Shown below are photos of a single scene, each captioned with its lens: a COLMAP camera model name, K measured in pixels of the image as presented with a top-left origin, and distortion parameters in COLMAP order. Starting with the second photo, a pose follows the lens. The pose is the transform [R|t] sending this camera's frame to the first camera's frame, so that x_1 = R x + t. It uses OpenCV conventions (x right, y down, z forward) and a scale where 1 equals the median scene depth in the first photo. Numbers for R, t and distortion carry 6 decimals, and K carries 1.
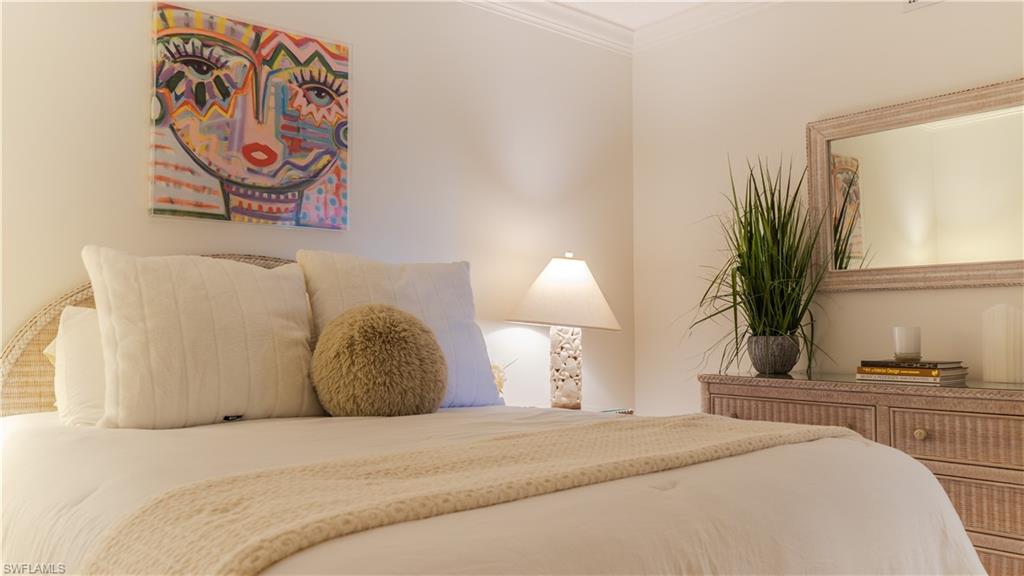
lens RADIAL K [[818.4, 0, 512.0], [0, 818.4, 288.0], [0, 0, 1]] dist [-0.008868, -0.004102]
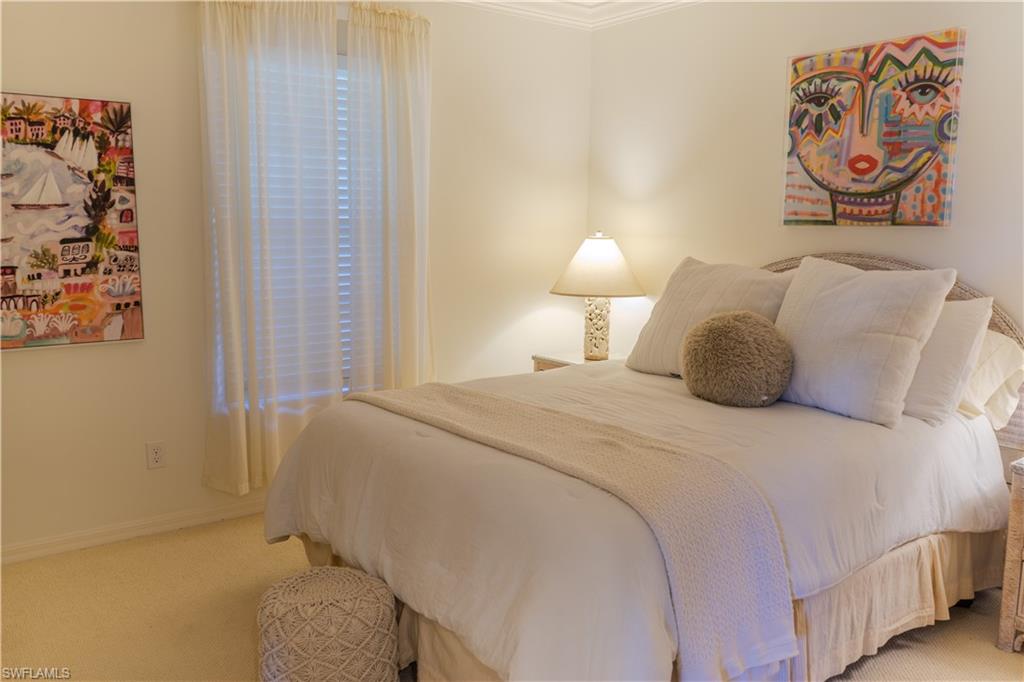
lens RADIAL K [[828.8, 0, 512.0], [0, 828.8, 341.0], [0, 0, 1]] dist [-0.007401, 0.002193]
pose [[-0.061531, 0.149429, -0.986856, 0.897553], [0.045548, 0.988120, 0.146780, -0.111431], [0.997065, -0.035917, -0.067606, 0.580733]]
